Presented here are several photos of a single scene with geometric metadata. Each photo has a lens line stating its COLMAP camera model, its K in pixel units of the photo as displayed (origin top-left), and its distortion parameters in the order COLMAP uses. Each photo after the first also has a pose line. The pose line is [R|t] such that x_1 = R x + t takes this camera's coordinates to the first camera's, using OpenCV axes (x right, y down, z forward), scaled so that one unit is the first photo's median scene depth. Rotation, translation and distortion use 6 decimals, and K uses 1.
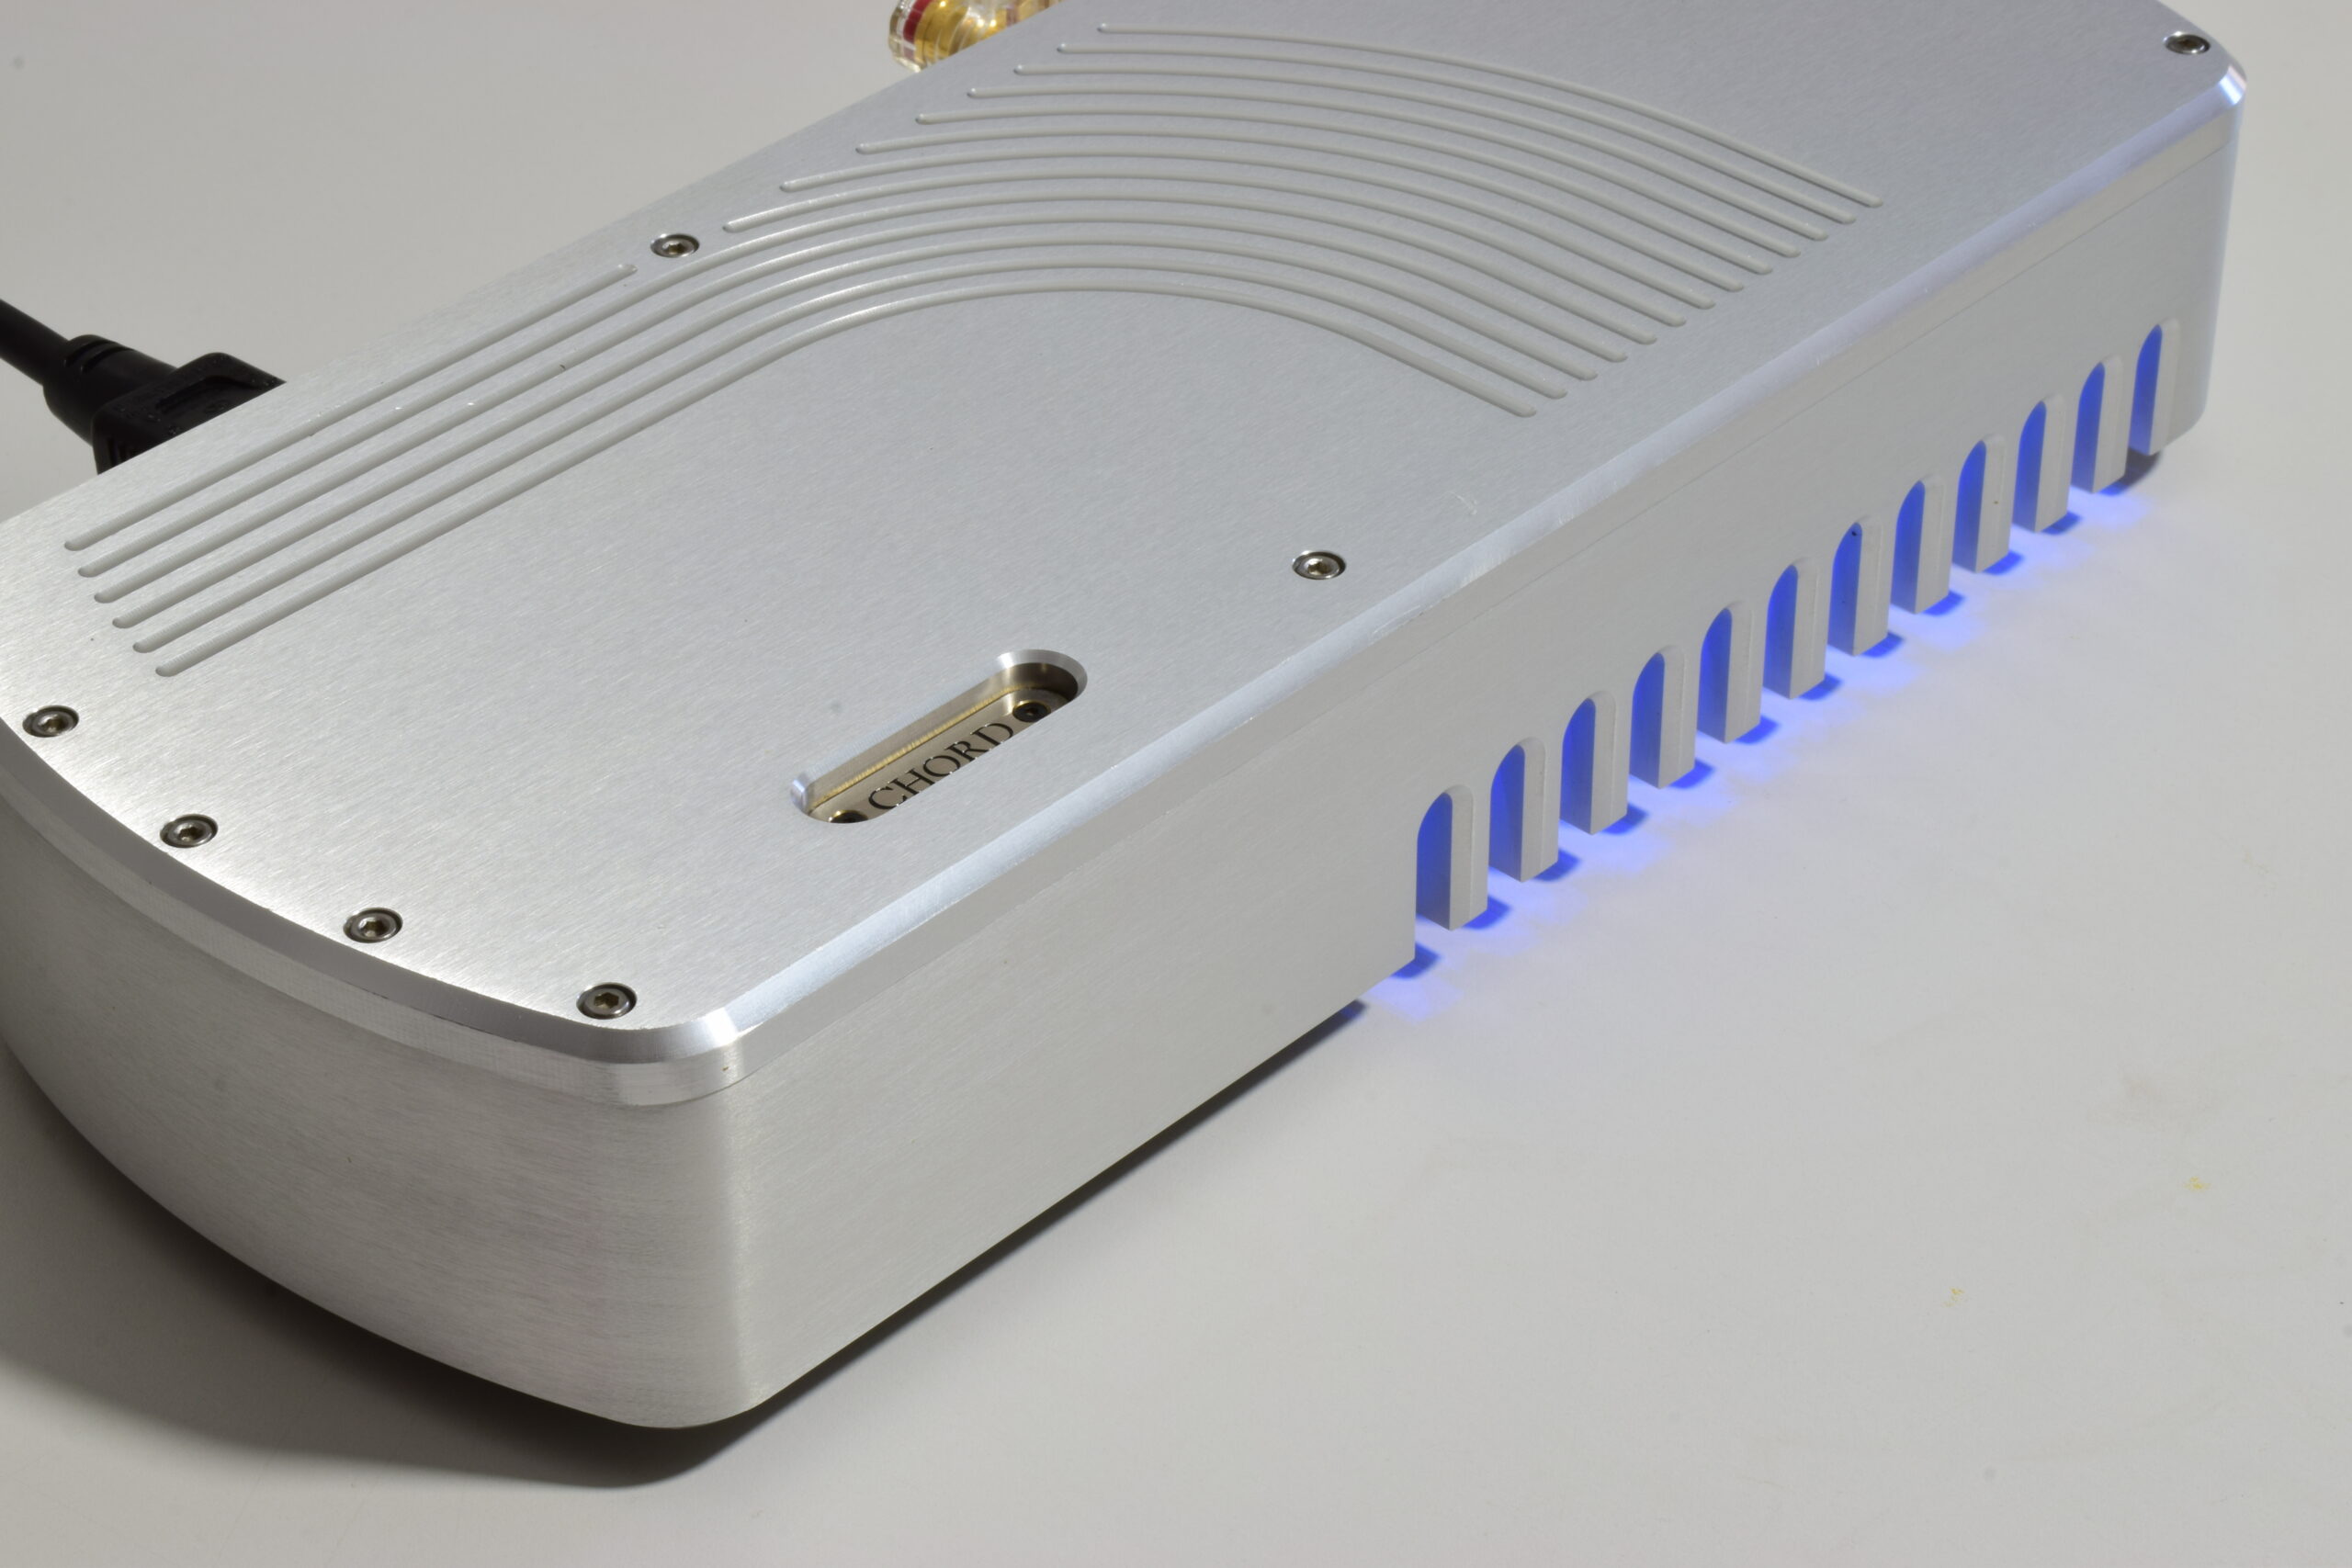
lens RADIAL K [[5421.3, 0, 1176.0], [0, 5421.3, 784.0], [0, 0, 1]] dist [-0.016072, -0.094346]
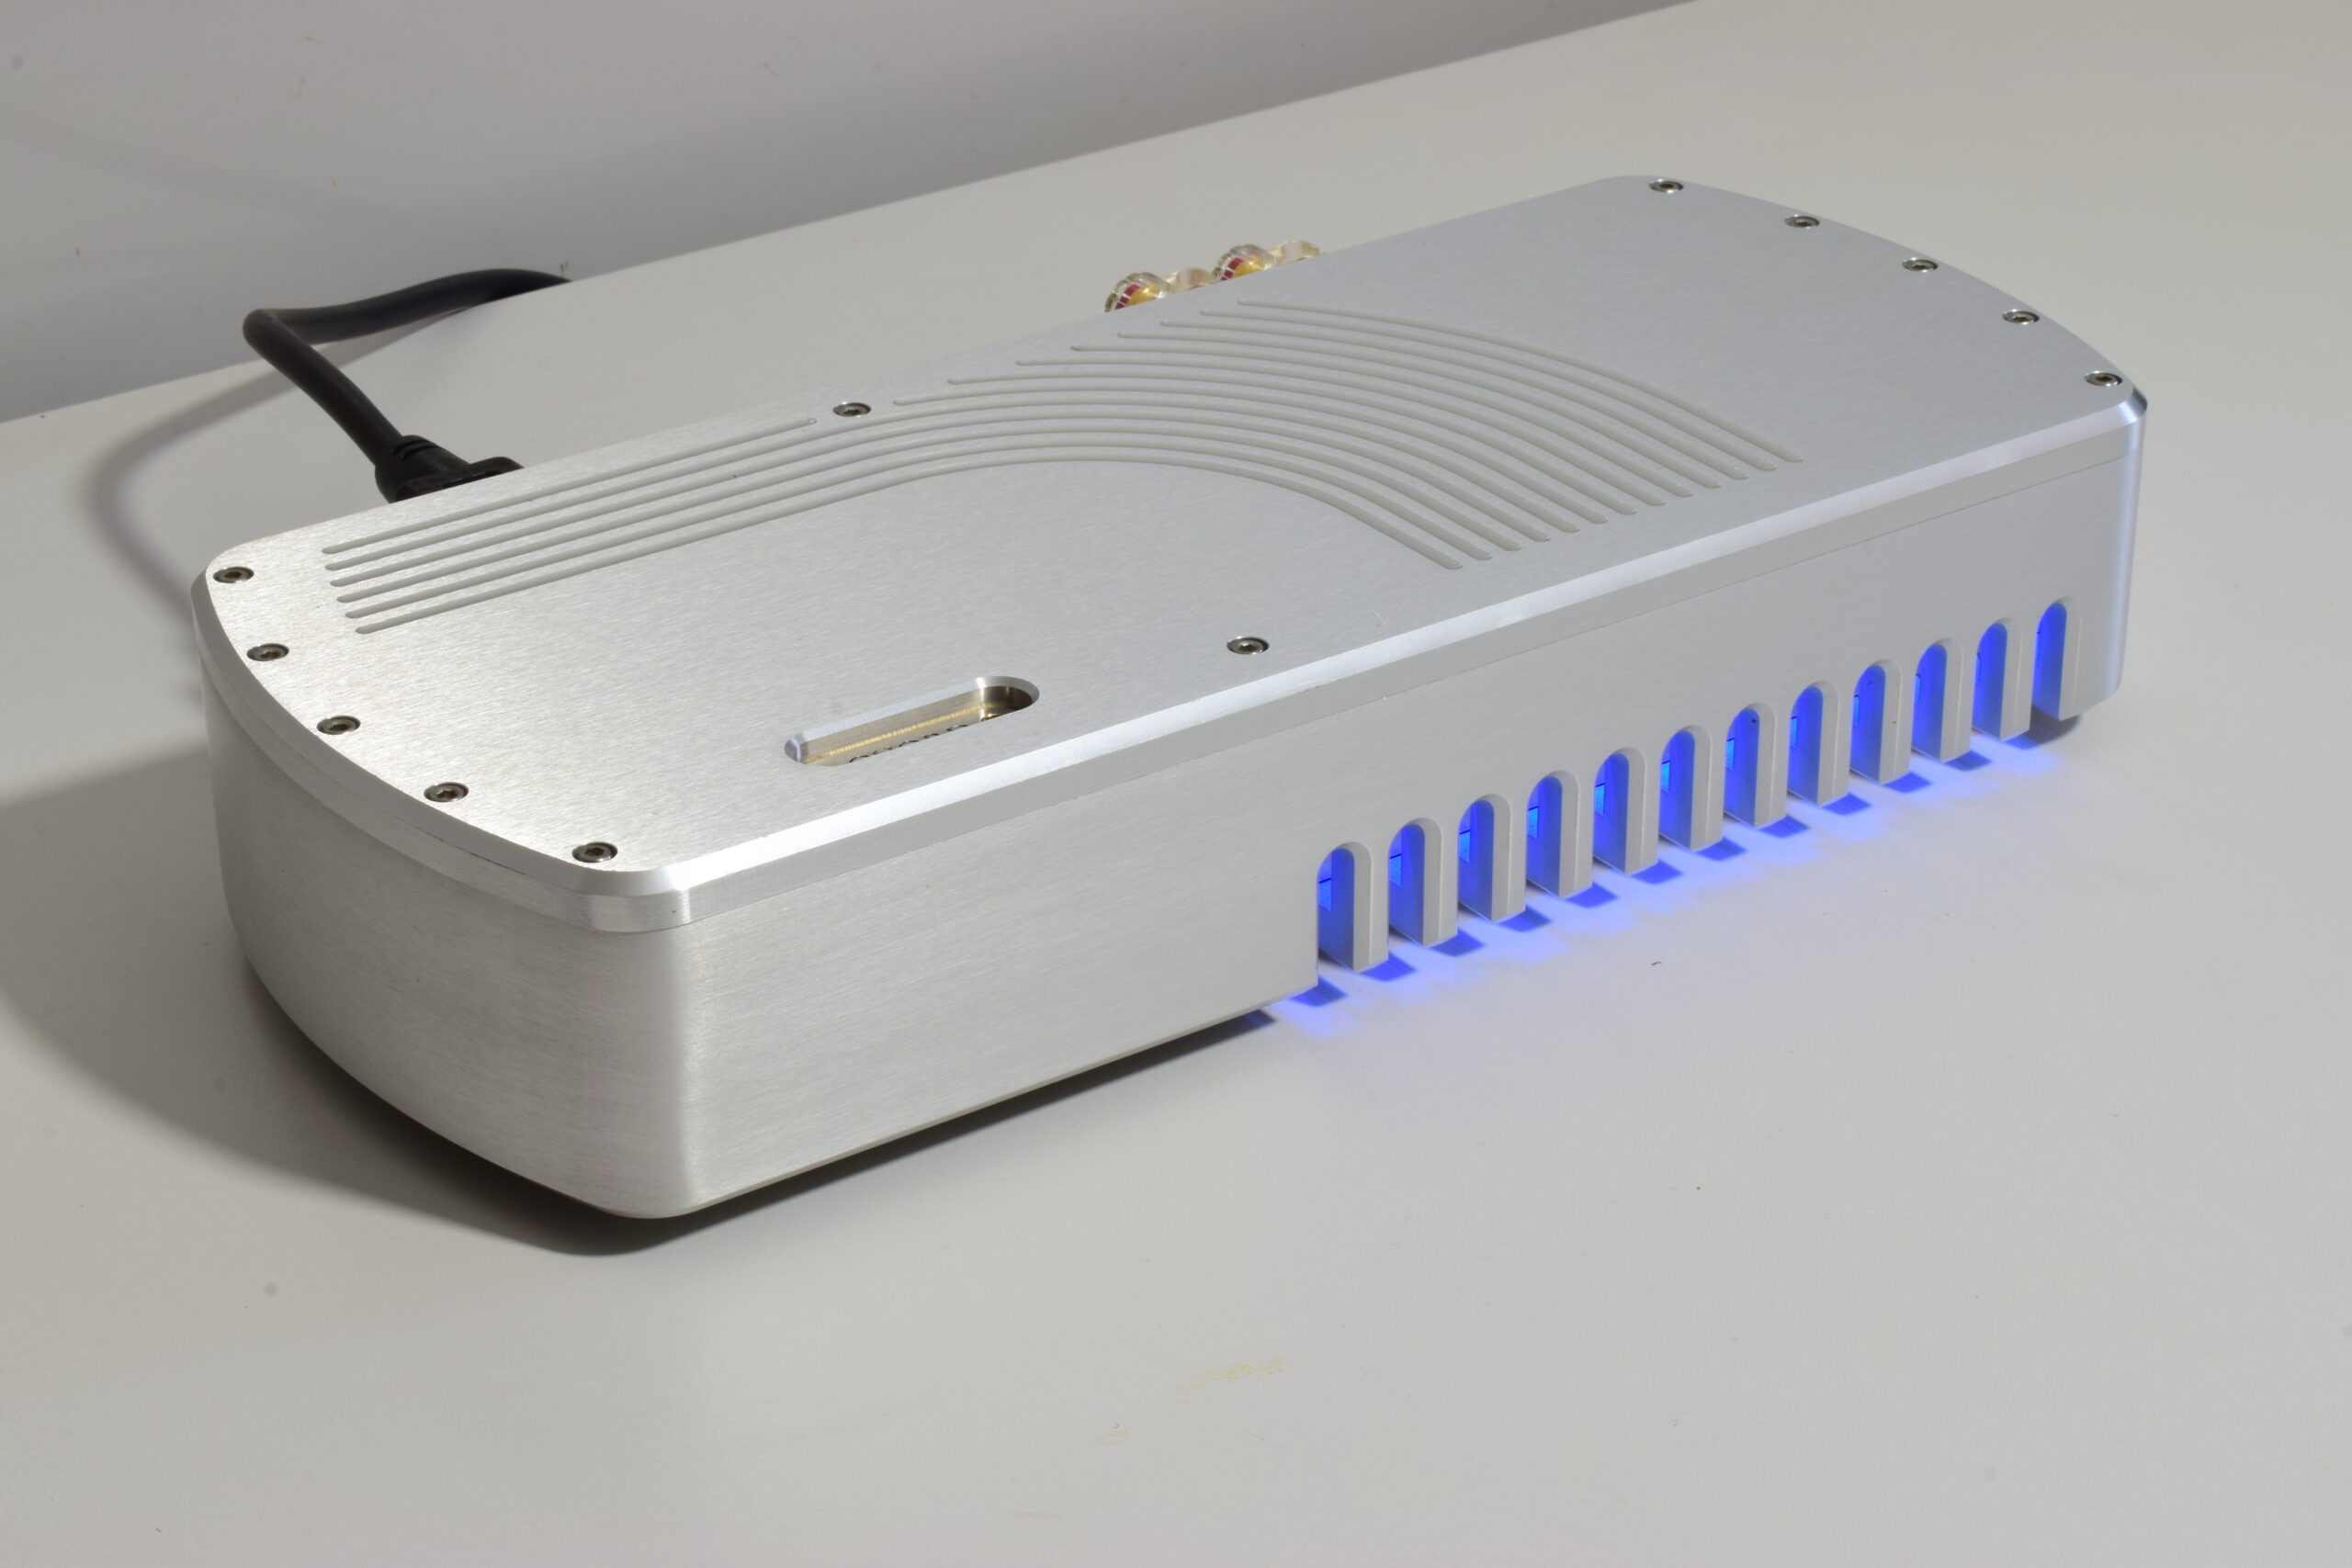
lens RADIAL K [[5148.9, 0, 1176.0], [0, 5148.9, 784.0], [0, 0, 1]] dist [-0.065244, -0.174284]
pose [[0.980444, 0.095076, -0.172310, 0.227806], [-0.118495, 0.984256, -0.131147, 0.157217], [0.157129, 0.149000, 0.976273, -0.187176]]
